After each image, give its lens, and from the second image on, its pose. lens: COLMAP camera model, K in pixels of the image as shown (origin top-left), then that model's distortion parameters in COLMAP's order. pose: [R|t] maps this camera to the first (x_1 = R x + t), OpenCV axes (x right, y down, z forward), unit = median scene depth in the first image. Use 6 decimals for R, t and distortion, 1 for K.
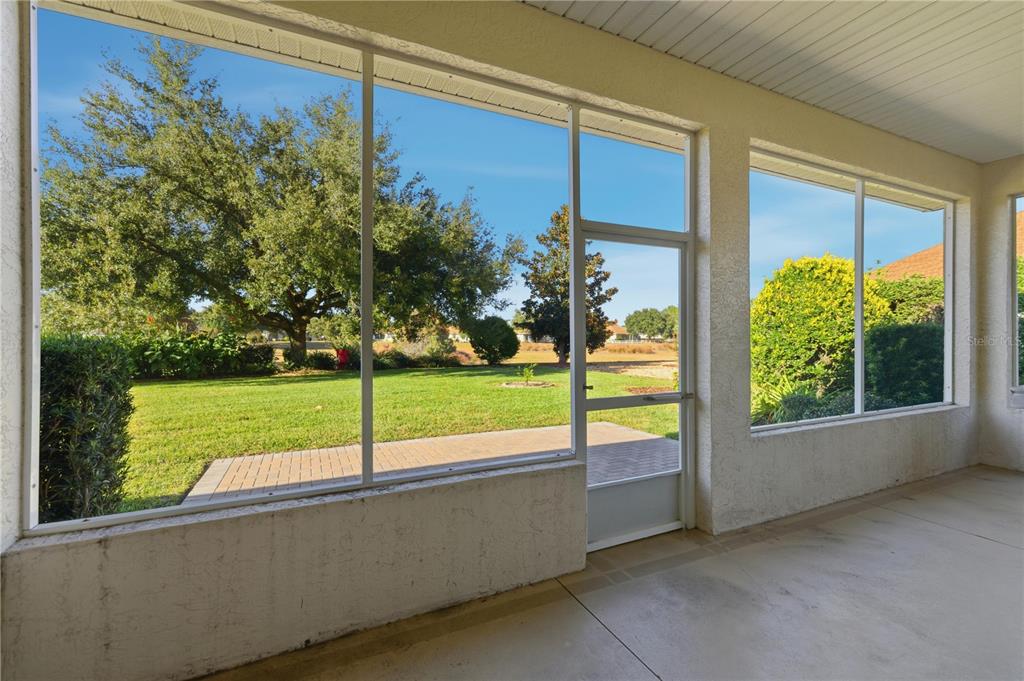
lens RADIAL K [[433.6, 0, 505.9], [0, 433.6, 339.1], [0, 0, 1]] dist [0.002119, 0.000266]
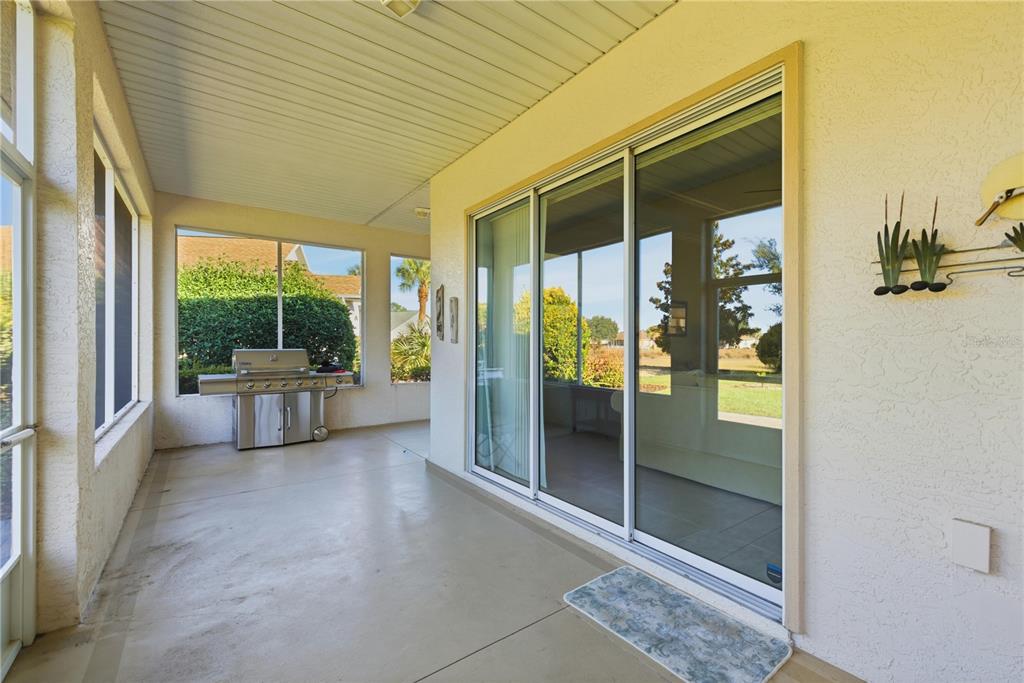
lens RADIAL K [[433.6, 0, 506.5], [0, 433.6, 342.8], [0, 0, 1]] dist [0.002119, 0.000266]
pose [[-0.196608, 0.002294, 0.980479, -0.318630], [0.001778, 0.999996, -0.001983, 0.010293], [-0.980481, 0.001353, -0.196612, 0.456248]]
